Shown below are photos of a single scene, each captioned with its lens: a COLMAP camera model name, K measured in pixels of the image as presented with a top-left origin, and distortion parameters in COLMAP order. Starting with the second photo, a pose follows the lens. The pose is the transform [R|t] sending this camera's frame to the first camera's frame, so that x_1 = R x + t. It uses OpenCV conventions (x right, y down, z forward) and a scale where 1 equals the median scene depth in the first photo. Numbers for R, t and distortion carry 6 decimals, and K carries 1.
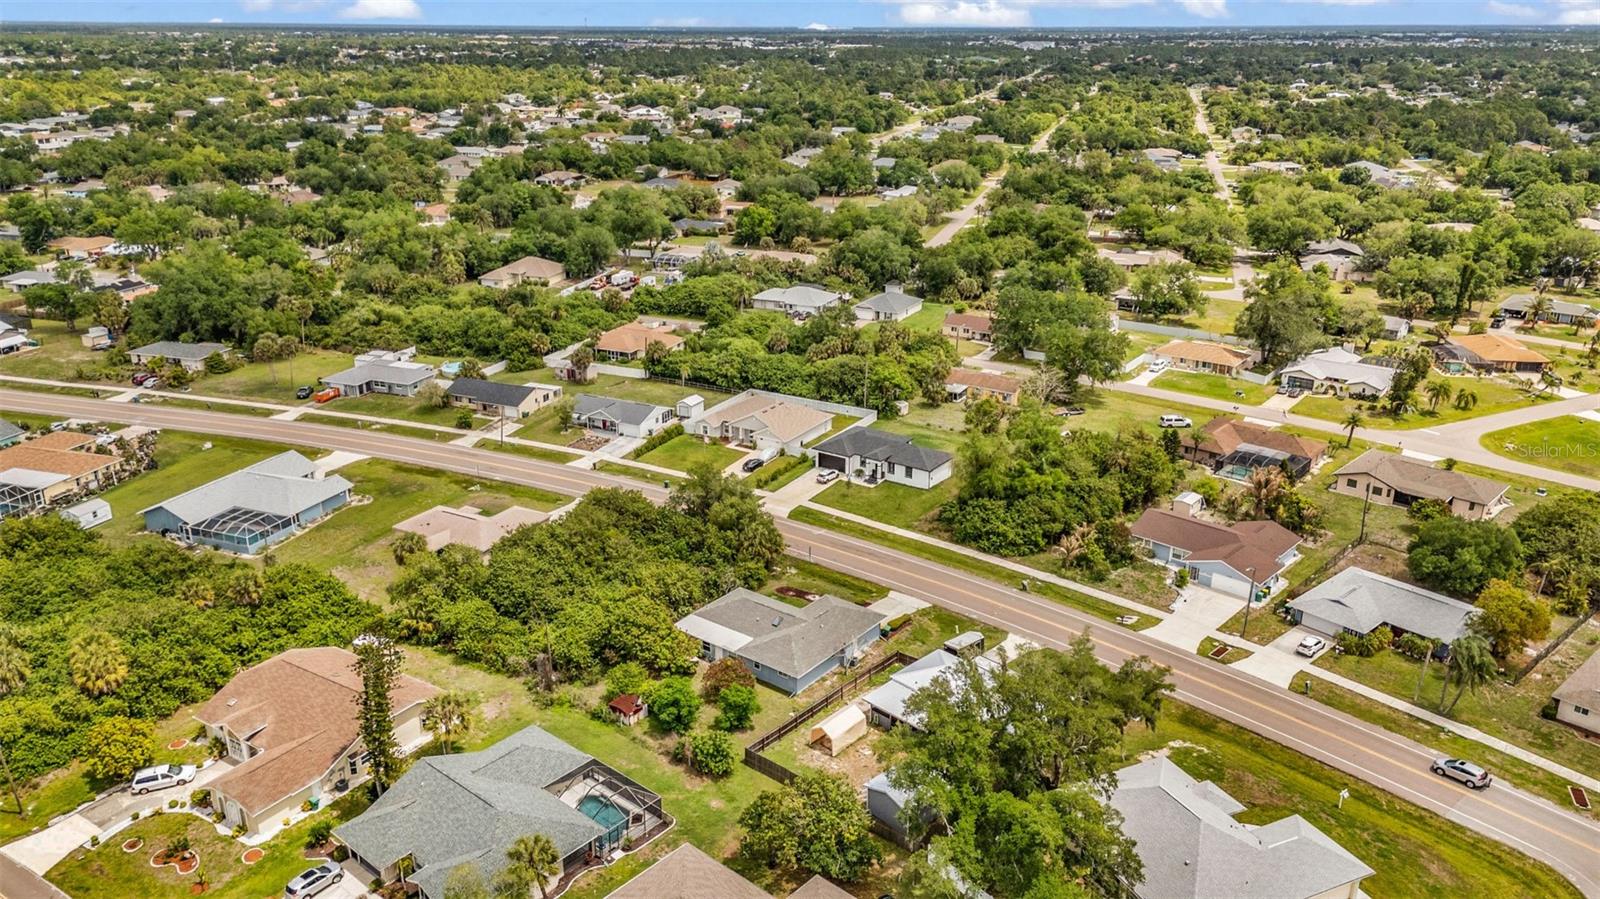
lens RADIAL K [[1168.9, 0, 800.0], [0, 1168.9, 449.5], [0, 0, 1]] dist [0.086019, -0.096359]
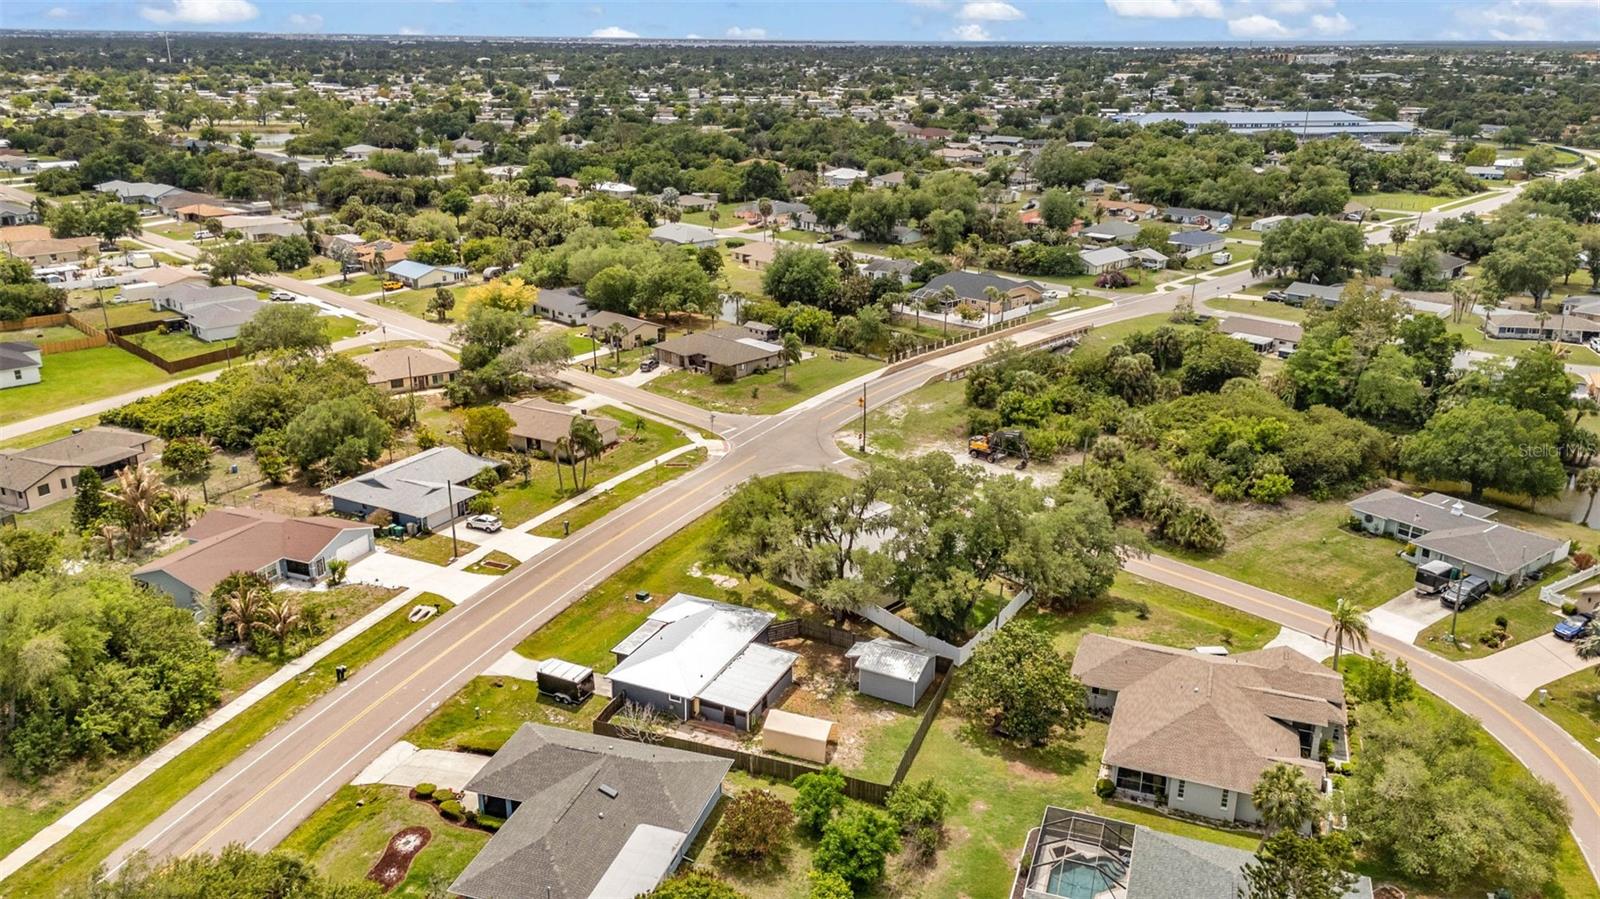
lens RADIAL K [[1168.9, 0, 800.0], [0, 1168.9, 449.5], [0, 0, 1]] dist [0.086019, -0.096359]
pose [[-0.354233, -0.312331, 0.881458, -0.329183], [0.309487, 0.850309, 0.425668, -0.144079], [-0.882461, 0.423586, -0.204545, 0.578718]]
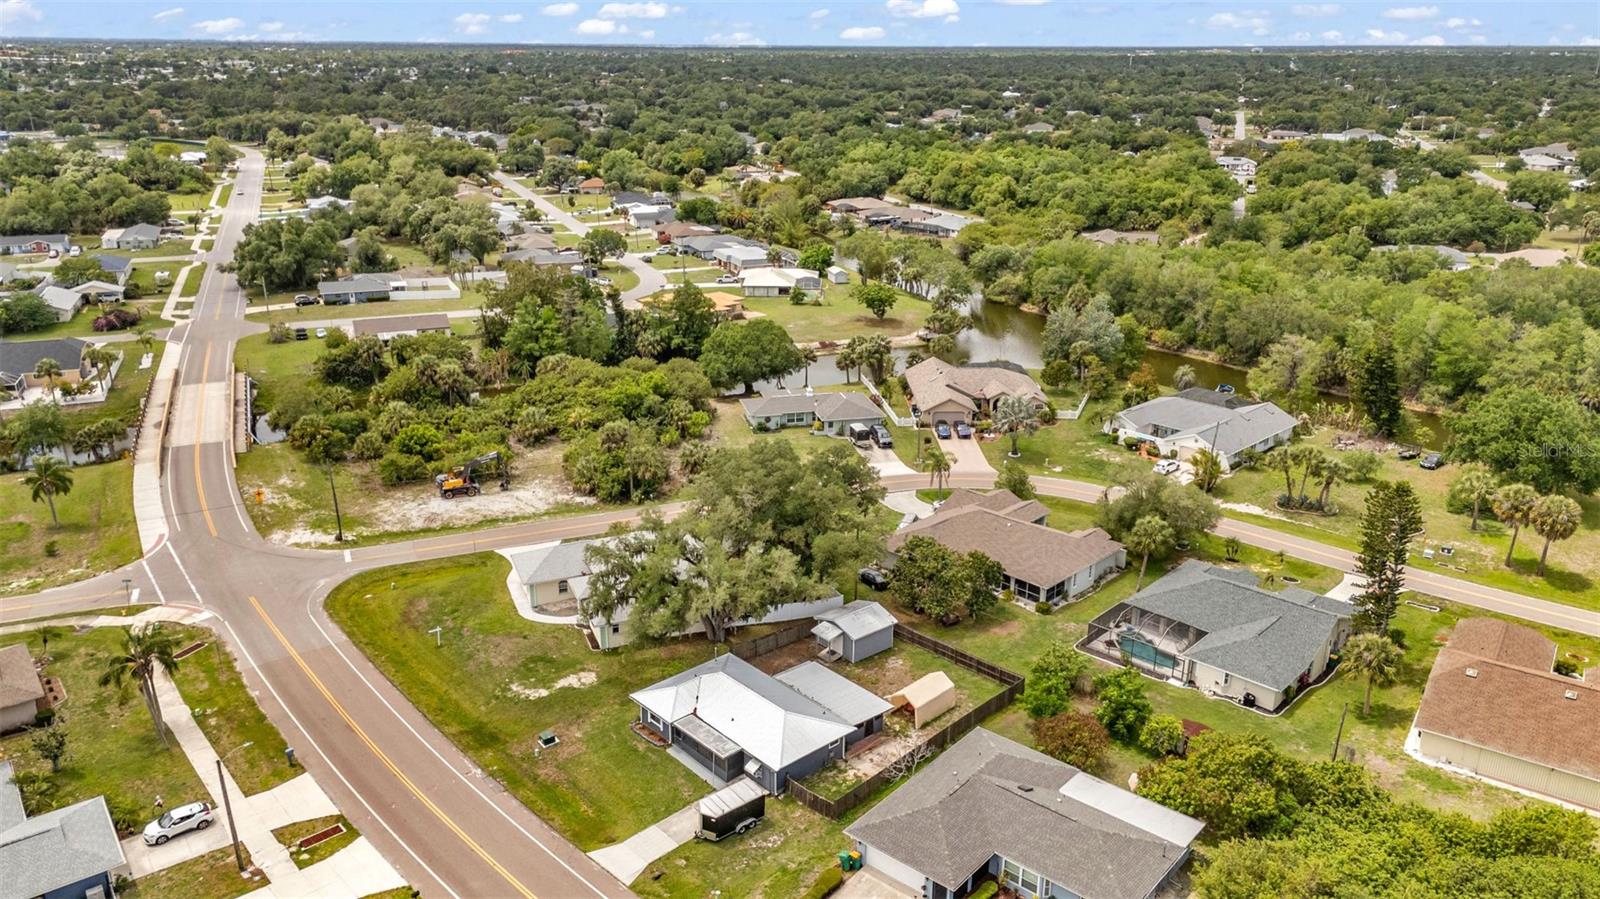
lens RADIAL K [[1168.9, 0, 800.0], [0, 1168.9, 449.5], [0, 0, 1]] dist [0.086019, -0.096359]
pose [[-0.998888, -0.021131, 0.042137, 0.047622], [0.009914, 0.779720, 0.626049, -0.237099], [-0.046084, 0.625771, -0.778644, 0.834019]]
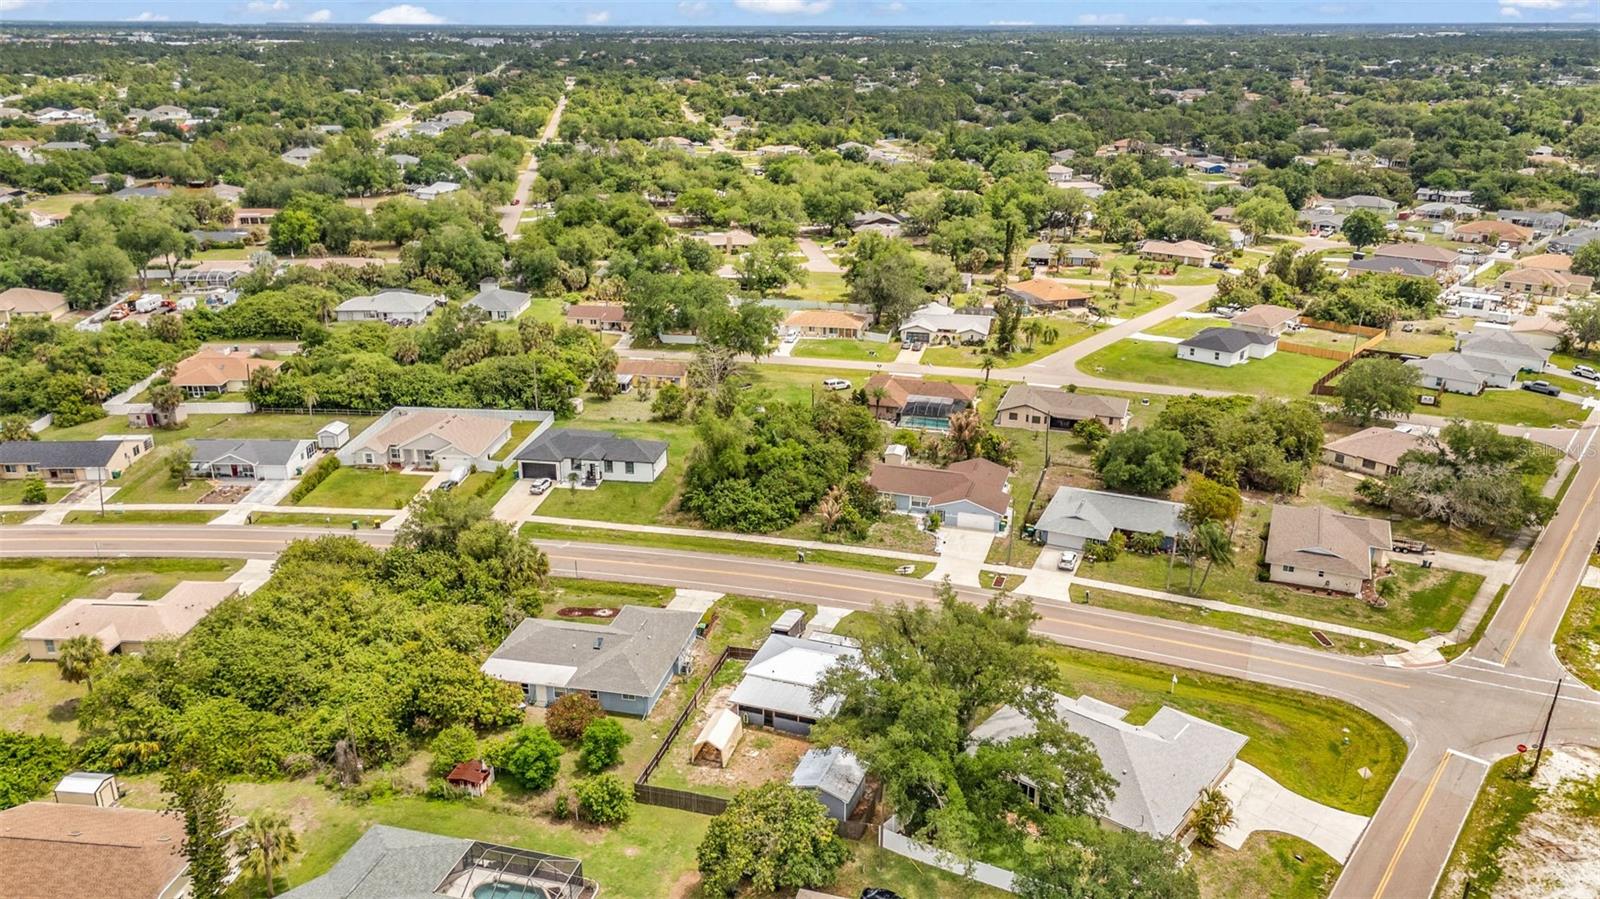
lens RADIAL K [[1168.9, 0, 800.0], [0, 1168.9, 449.5], [0, 0, 1]] dist [0.086019, -0.096359]
pose [[0.903177, -0.146342, 0.403554, -0.134290], [0.145744, 0.988792, 0.032384, -0.004622], [-0.403770, 0.029567, 0.914383, 0.061513]]
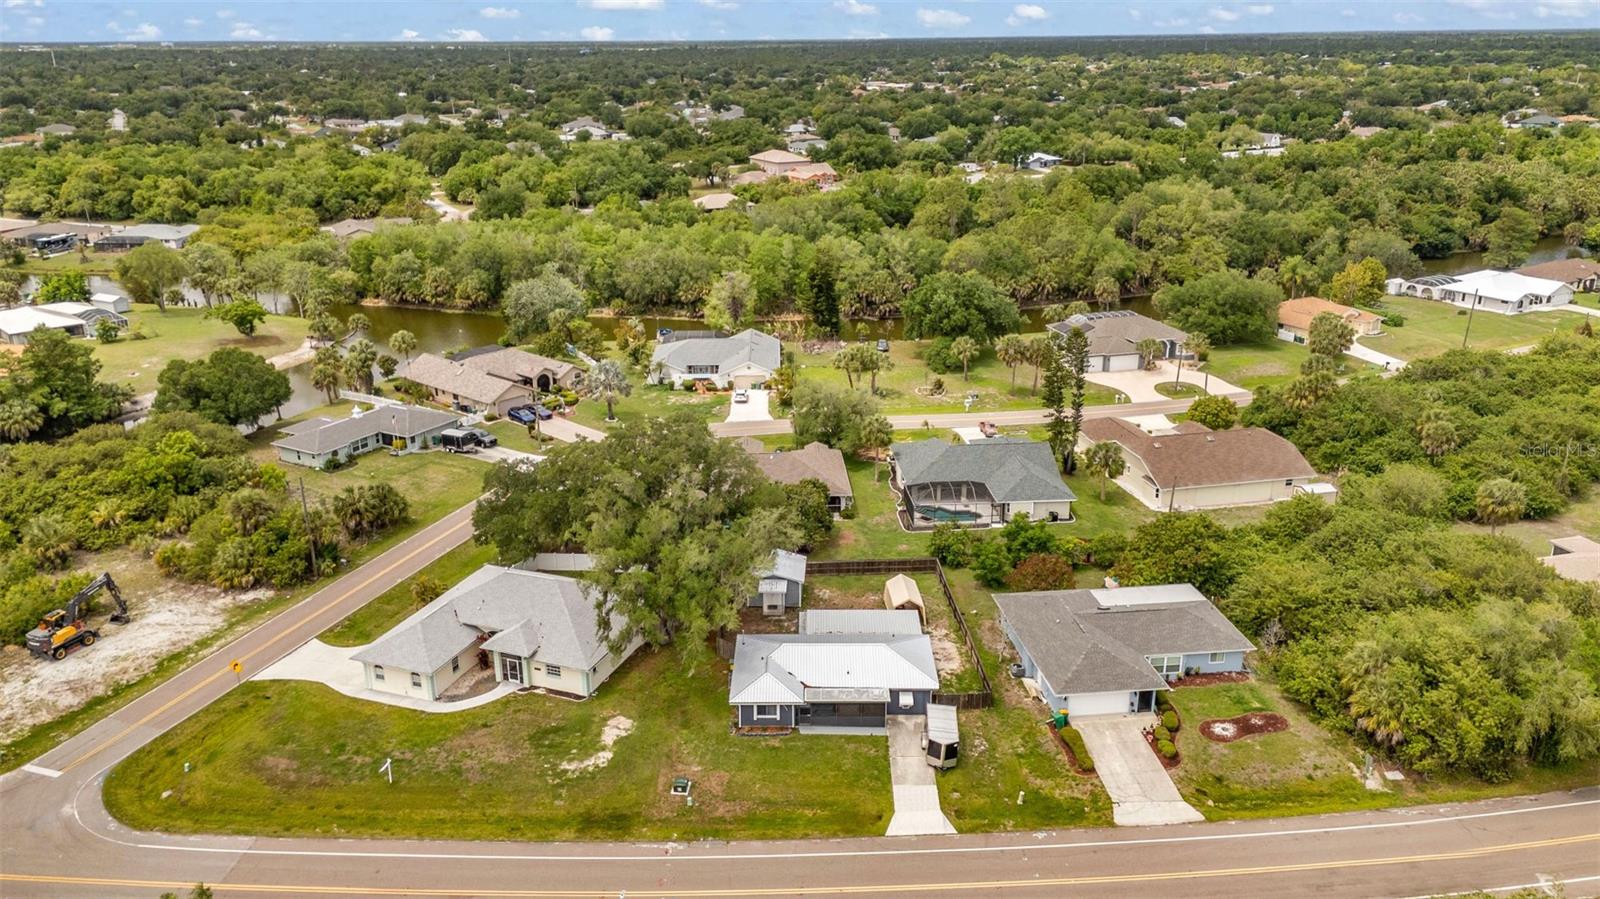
lens RADIAL K [[1168.9, 0, 800.0], [0, 1168.9, 449.5], [0, 0, 1]] dist [0.086019, -0.096359]
pose [[-0.710878, 0.236350, -0.662413, 0.360821], [-0.231072, 0.811073, 0.537370, -0.180484], [0.664273, 0.535070, -0.521960, 0.729117]]
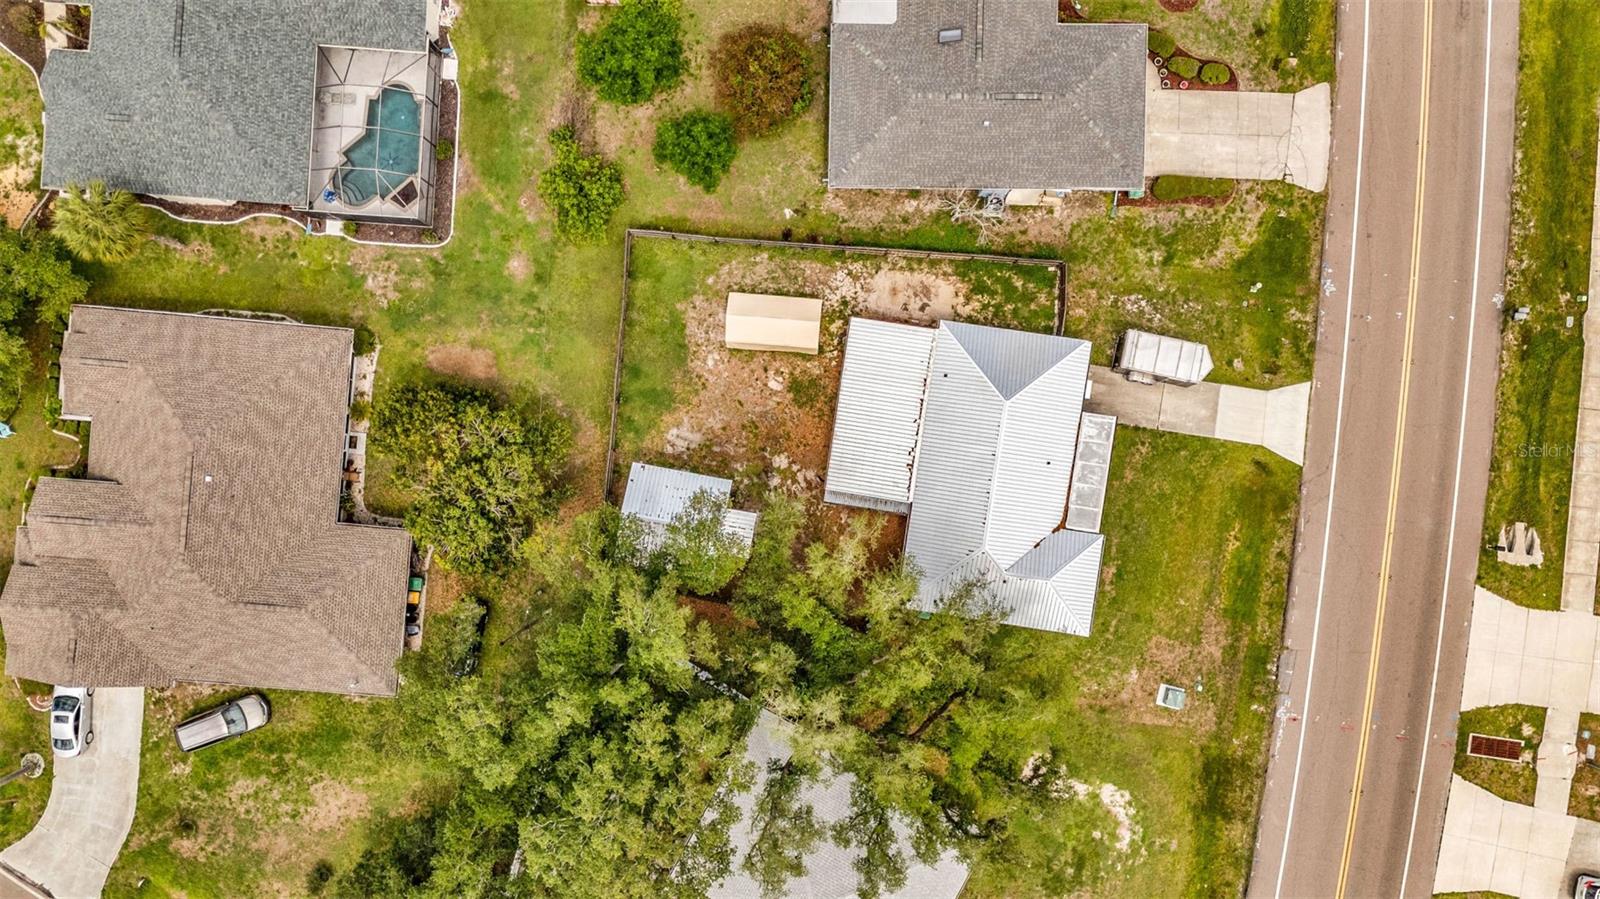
lens RADIAL K [[1168.9, 0, 800.0], [0, 1168.9, 449.5], [0, 0, 1]] dist [0.086019, -0.096359]
pose [[0.597655, 0.801723, -0.006960, 0.049969], [-0.260592, 0.202457, 0.943982, -0.156374], [0.758222, -0.562362, 0.329922, 0.420172]]
